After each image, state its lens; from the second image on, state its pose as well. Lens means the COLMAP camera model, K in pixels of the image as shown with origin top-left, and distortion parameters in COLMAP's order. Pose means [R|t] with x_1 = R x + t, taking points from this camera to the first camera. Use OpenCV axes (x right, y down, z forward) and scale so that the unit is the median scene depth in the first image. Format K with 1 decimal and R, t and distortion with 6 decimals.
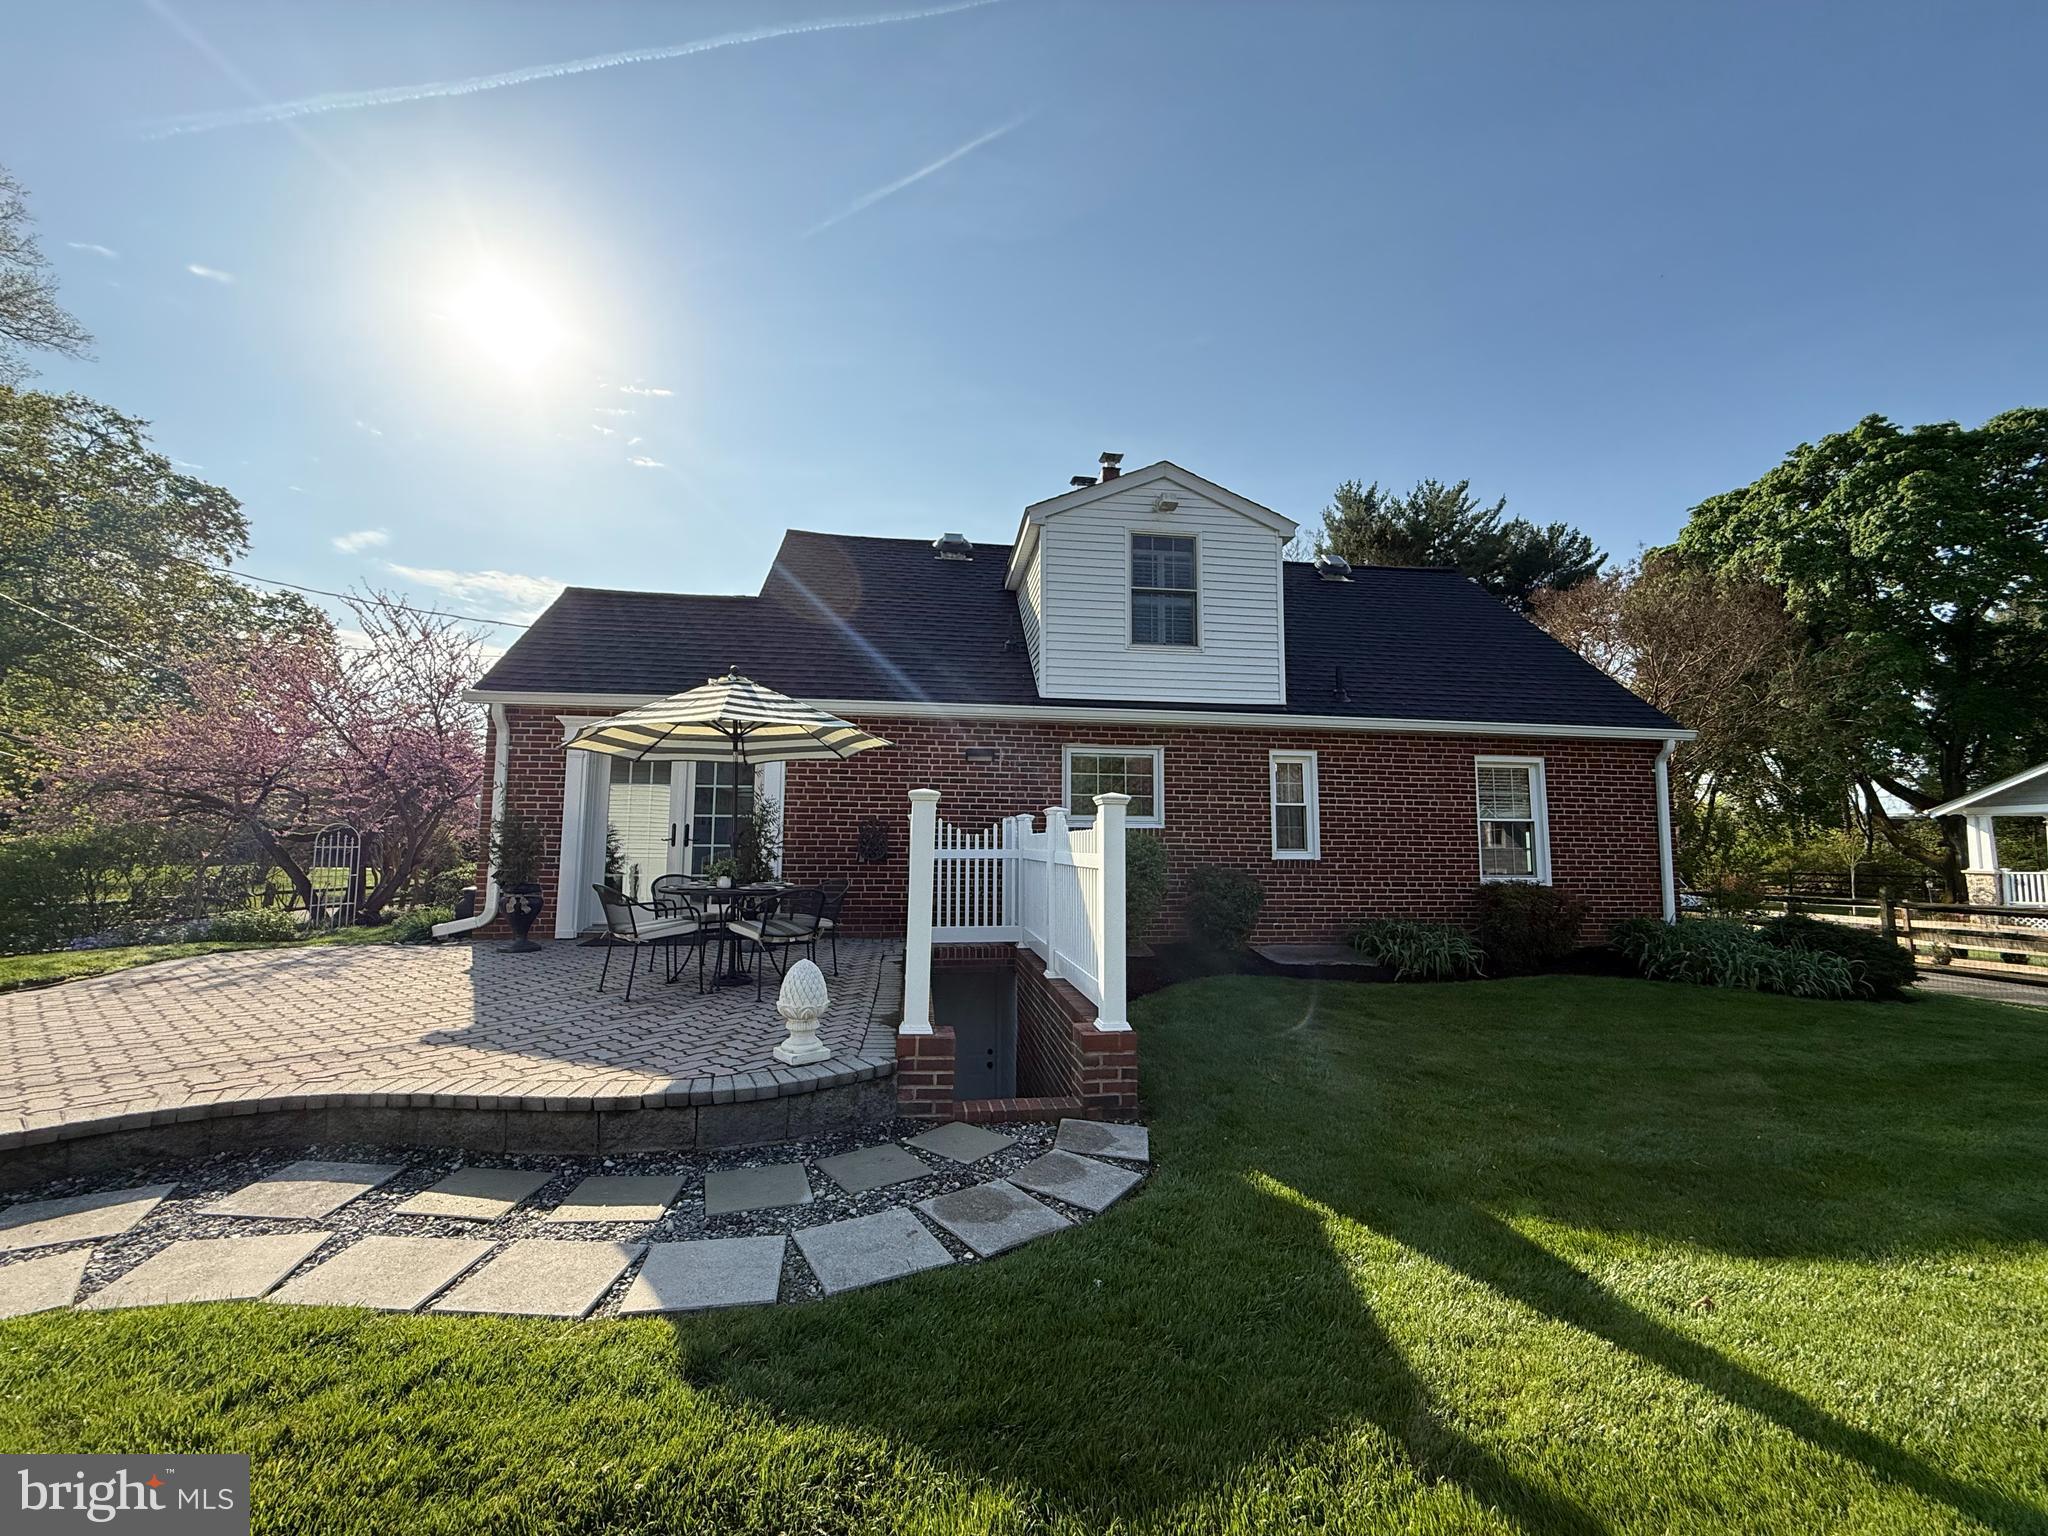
lens RADIAL K [[814.0, 0, 1017.8], [0, 814.0, 769.7], [0, 0, 1]] dist [-0.000071, 0.000161]
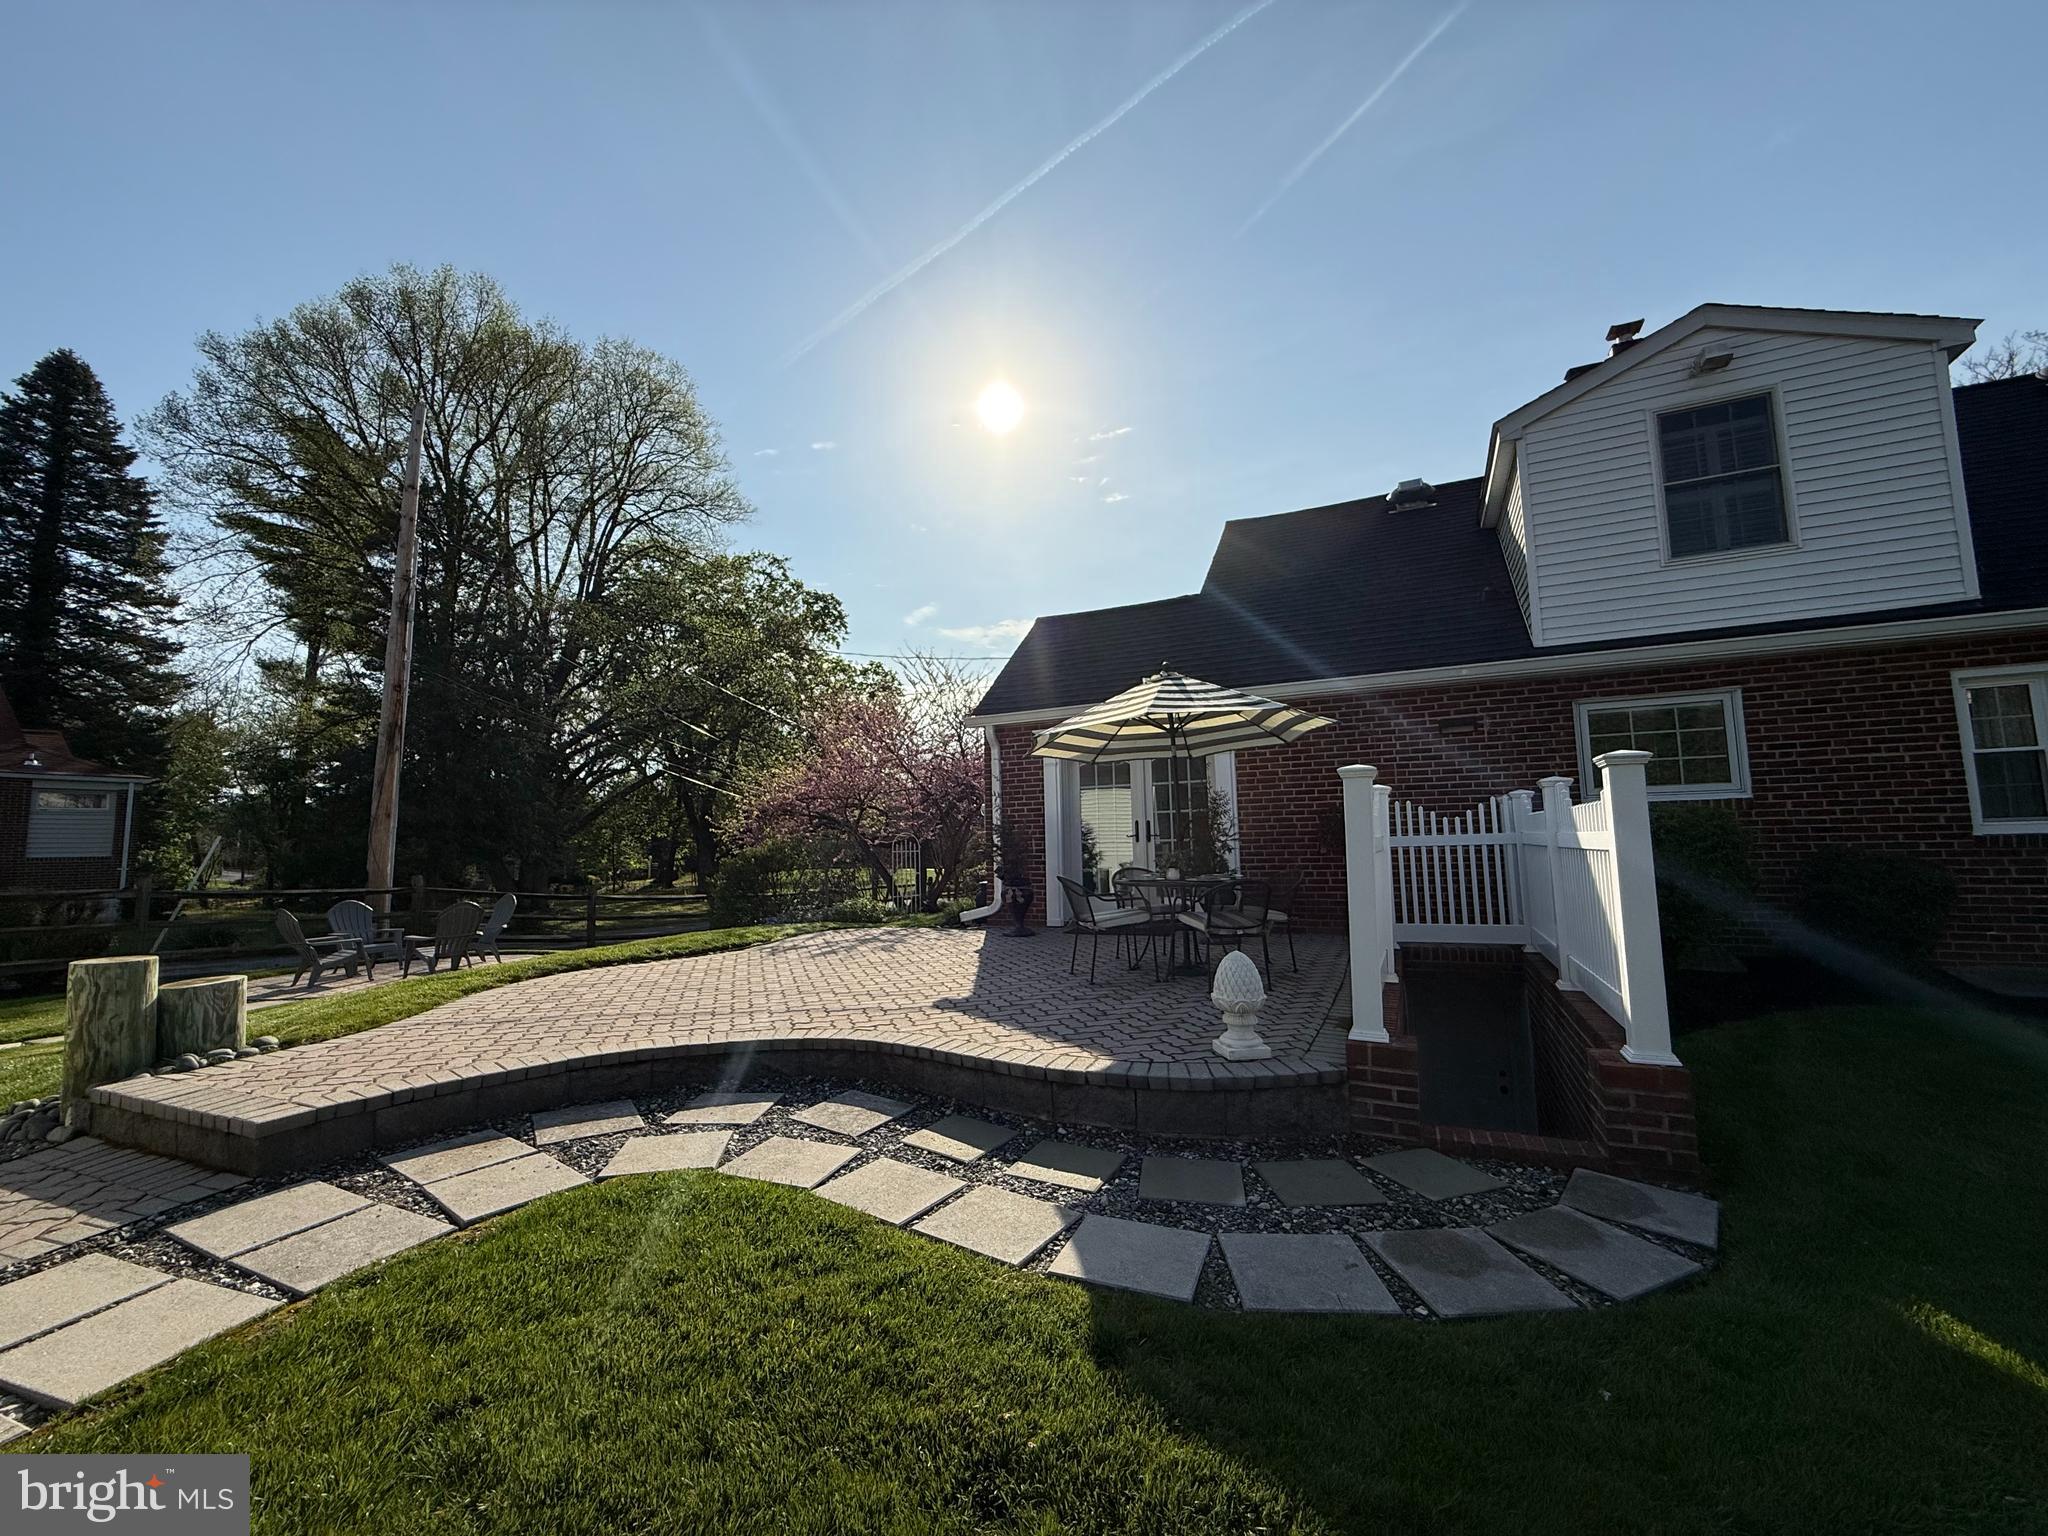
lens RADIAL K [[814.0, 0, 1017.8], [0, 814.0, 769.7], [0, 0, 1]] dist [-0.000071, 0.000161]
pose [[0.836315, -0.078337, -0.542623, 0.039857], [0.080609, 0.996552, -0.019632, 0.011516], [0.542291, -0.027322, 0.839747, 0.038425]]
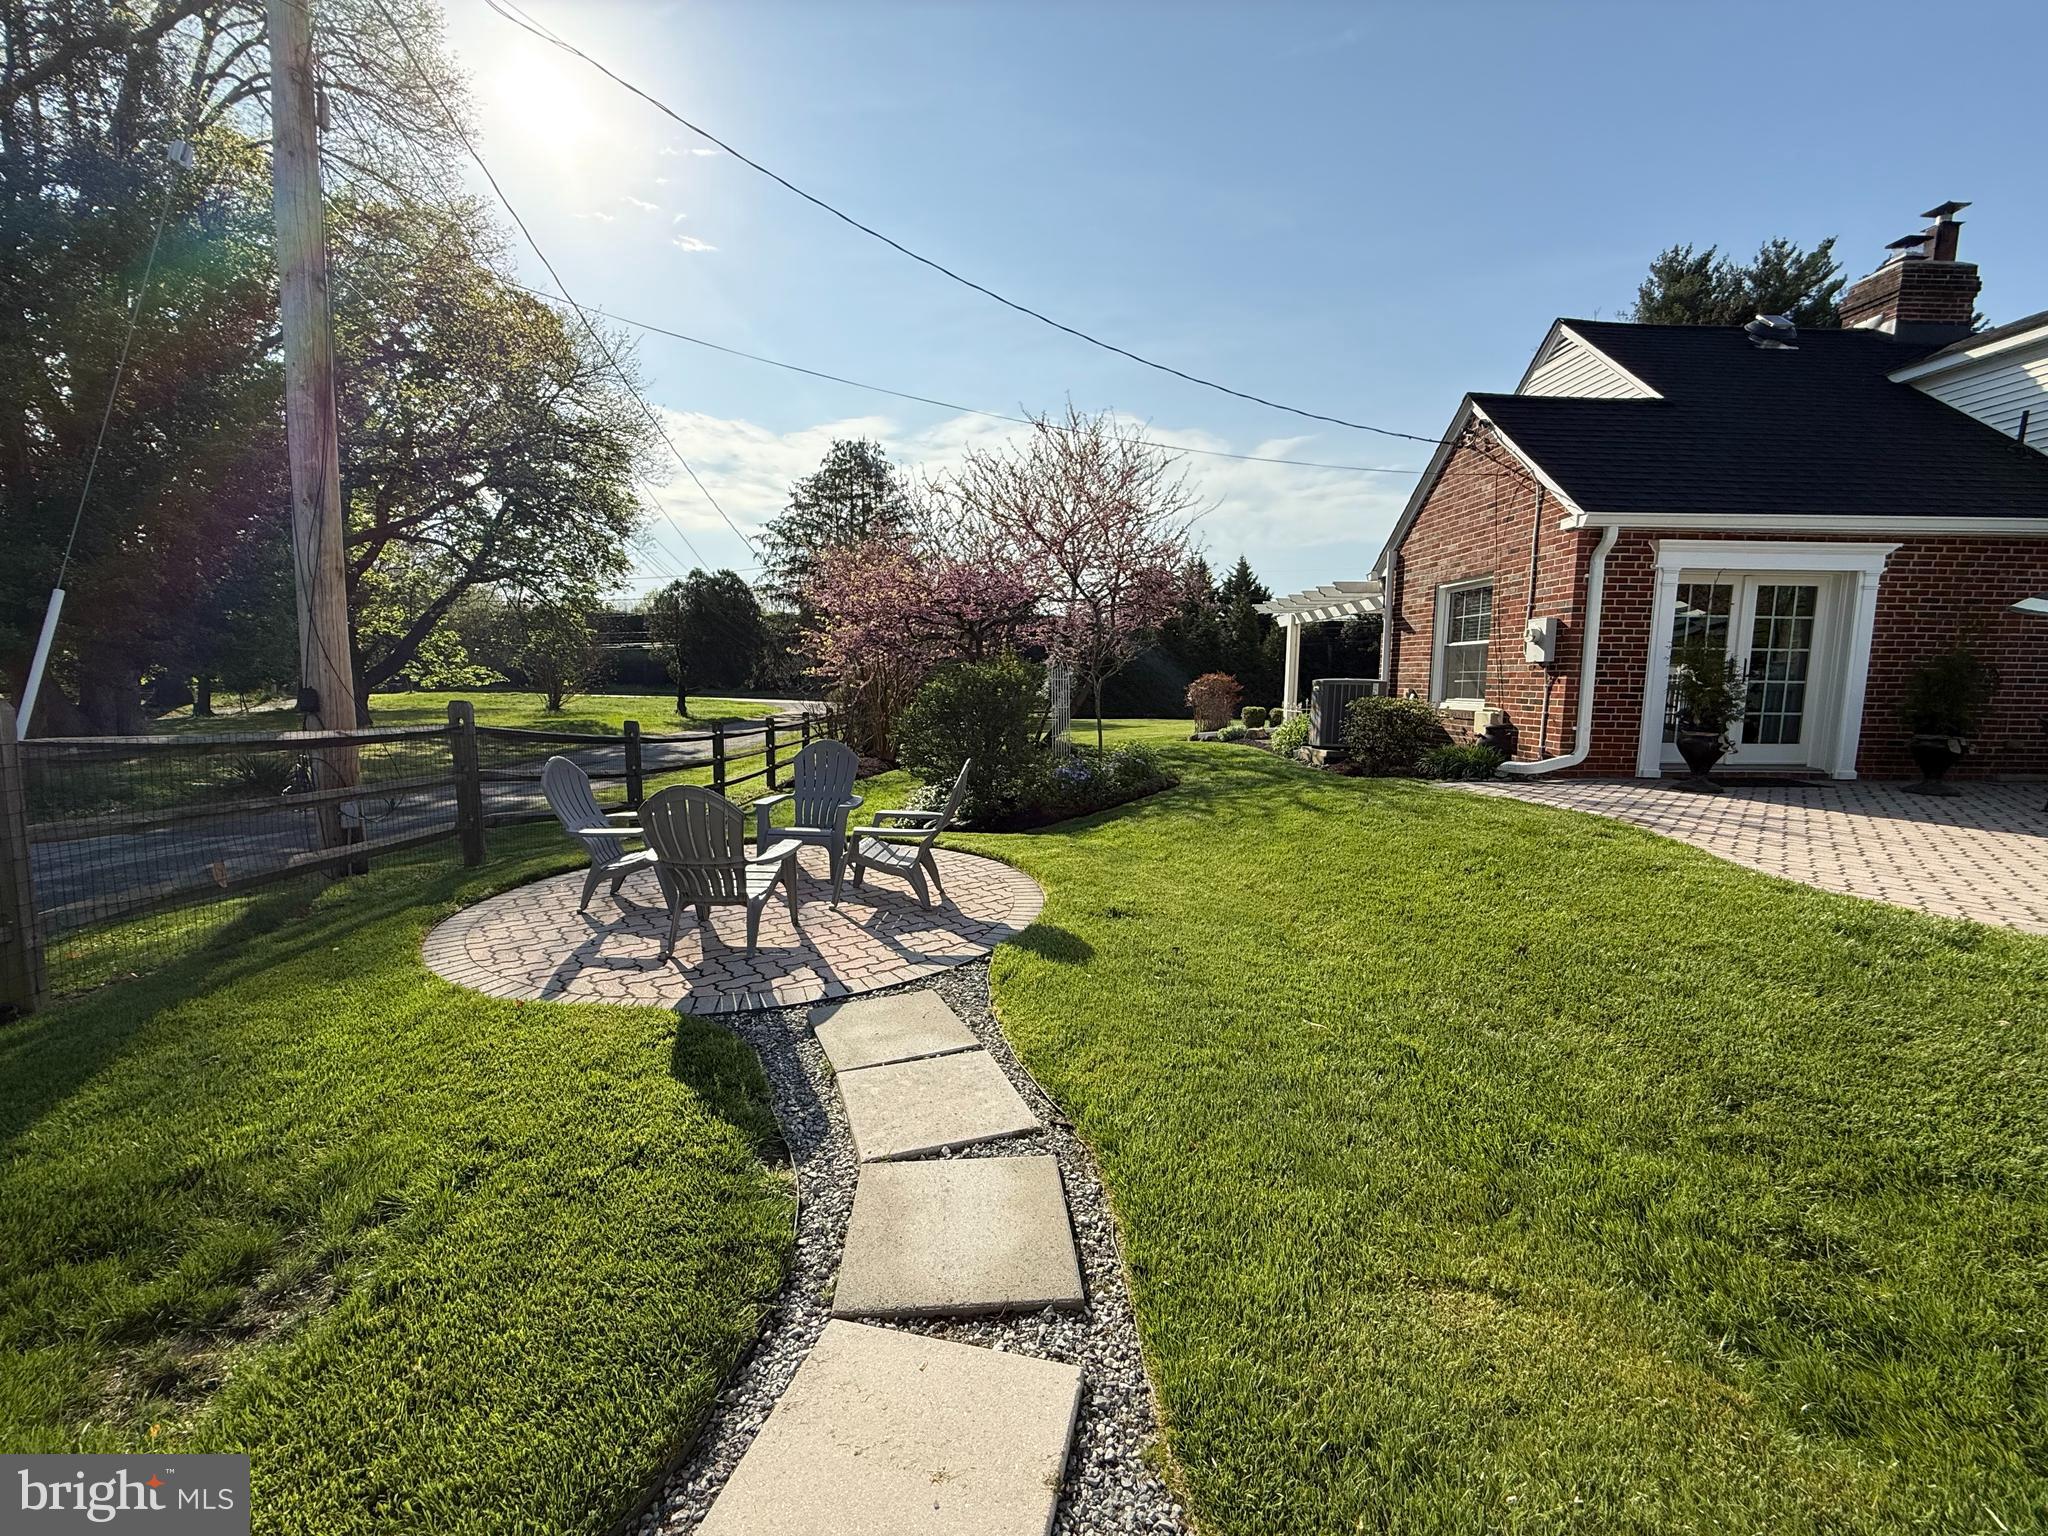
lens RADIAL K [[811.4, 0, 1025.0], [0, 811.4, 772.7], [0, 0, 1]] dist [0.000221, 0.000327]
pose [[0.995693, 0.014630, -0.091549, -1.580658], [0.005105, 0.977319, 0.211711, -0.010067], [0.092570, -0.211266, 0.973035, -0.014448]]
